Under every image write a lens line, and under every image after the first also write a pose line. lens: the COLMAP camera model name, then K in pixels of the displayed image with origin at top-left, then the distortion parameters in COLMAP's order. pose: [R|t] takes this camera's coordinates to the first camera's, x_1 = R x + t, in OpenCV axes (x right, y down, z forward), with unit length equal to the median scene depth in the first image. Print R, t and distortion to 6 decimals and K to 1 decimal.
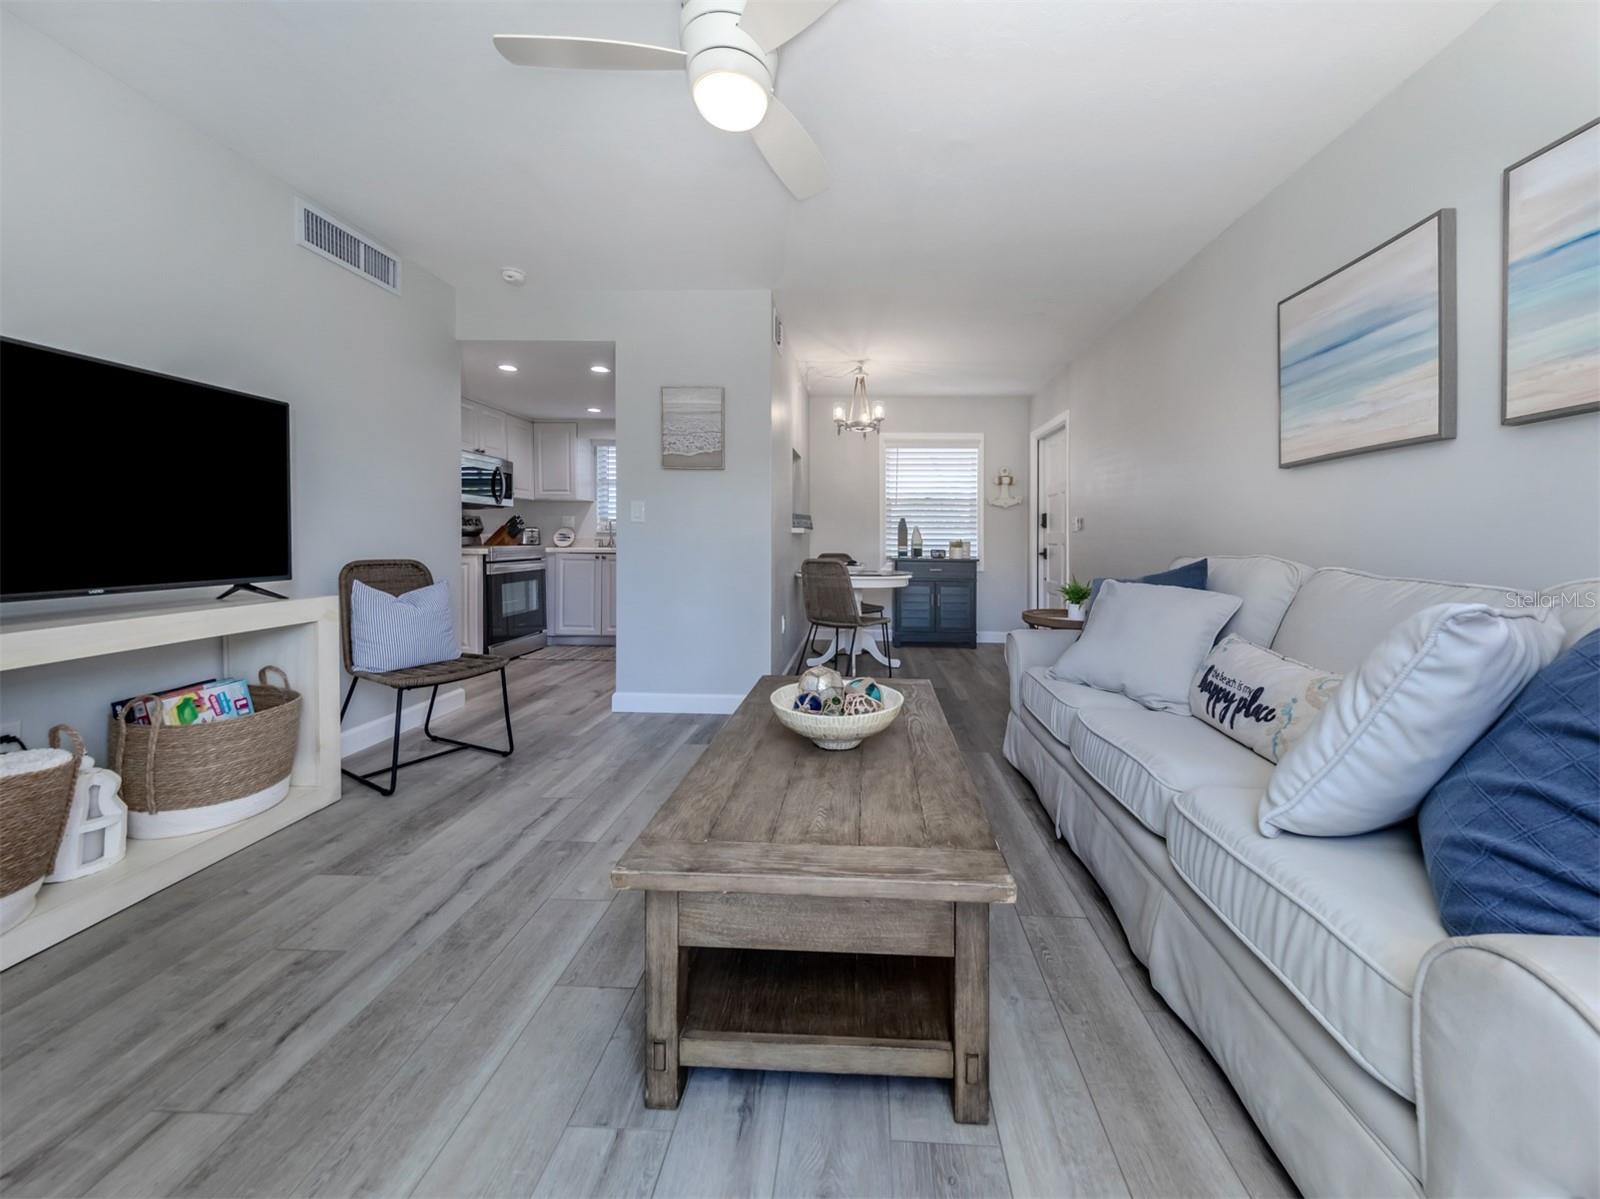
lens RADIAL K [[578.5, 0, 827.4], [0, 578.5, 573.7], [0, 0, 1]] dist [0.000476, -0.000009]
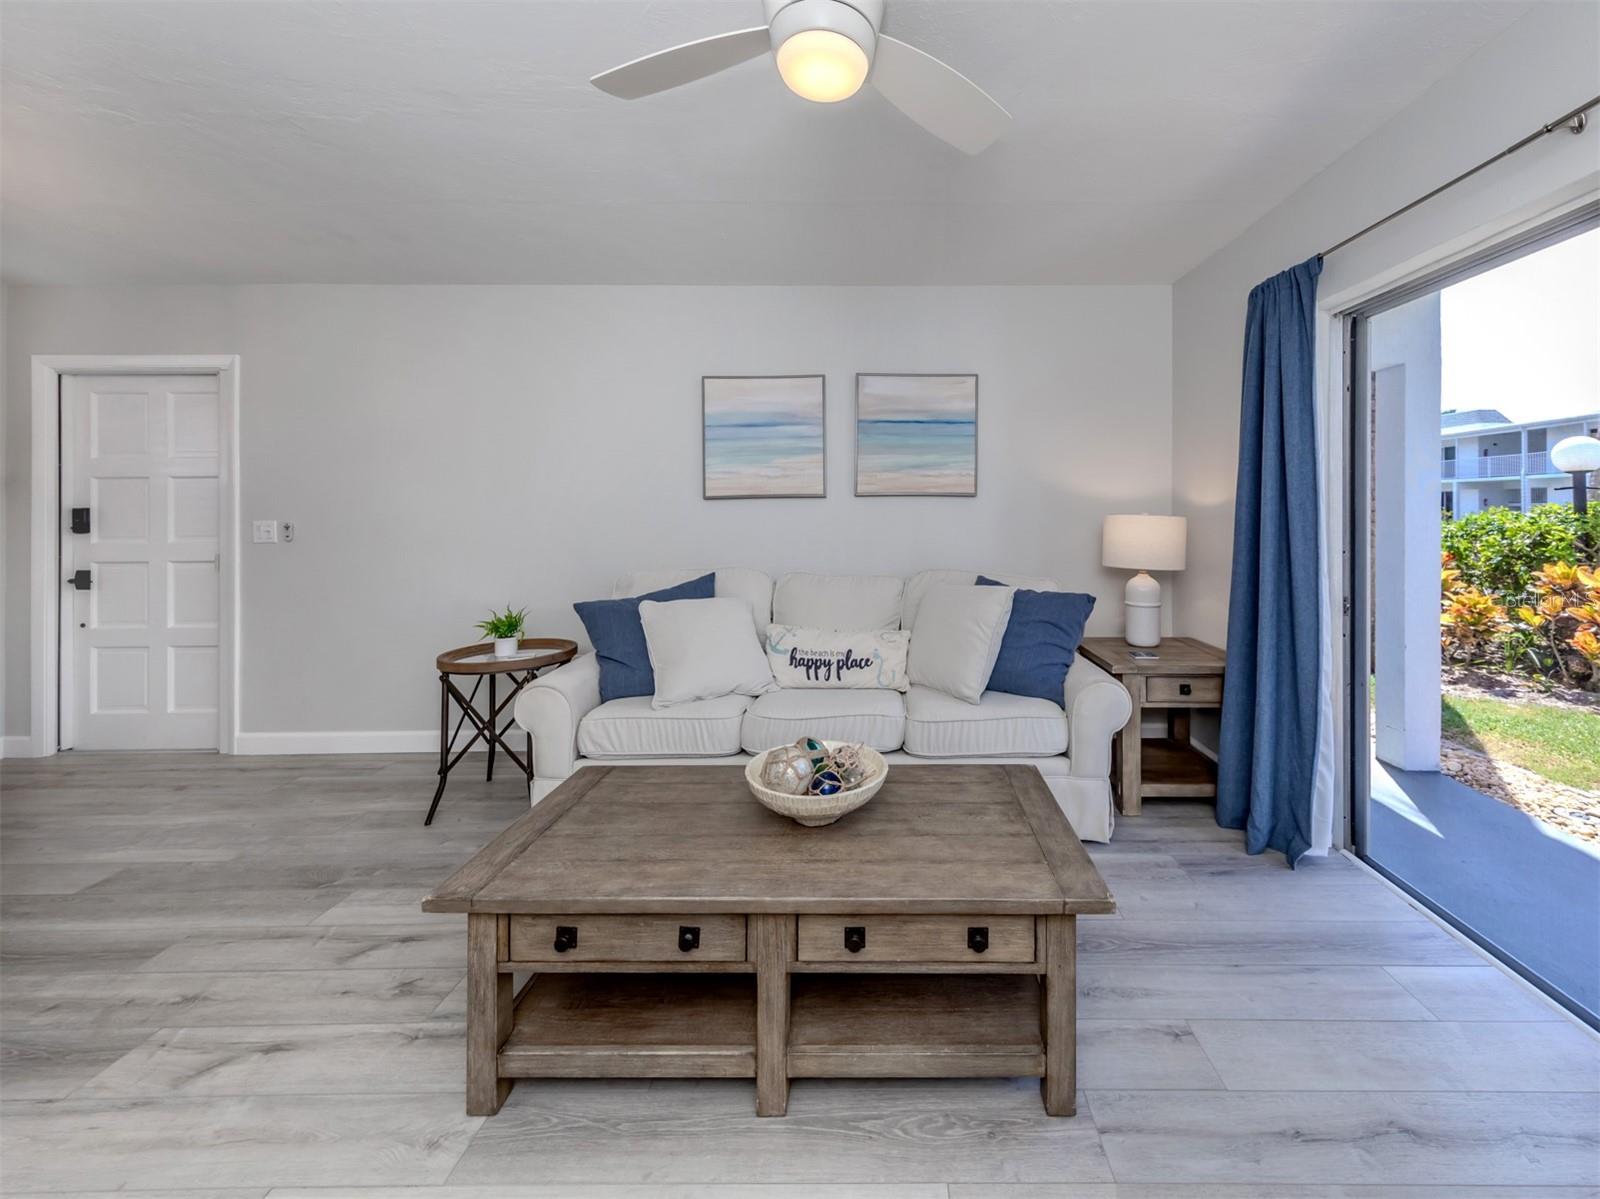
lens RADIAL K [[652.7, 0, 874.5], [0, 652.7, 558.1], [0, 0, 1]] dist [0.007451, 0.000103]
pose [[-0.057978, -0.089658, 0.994284, -1.034690], [0.066152, 0.993425, 0.093438, -0.222163], [-0.996124, 0.071191, -0.051666, 0.957959]]
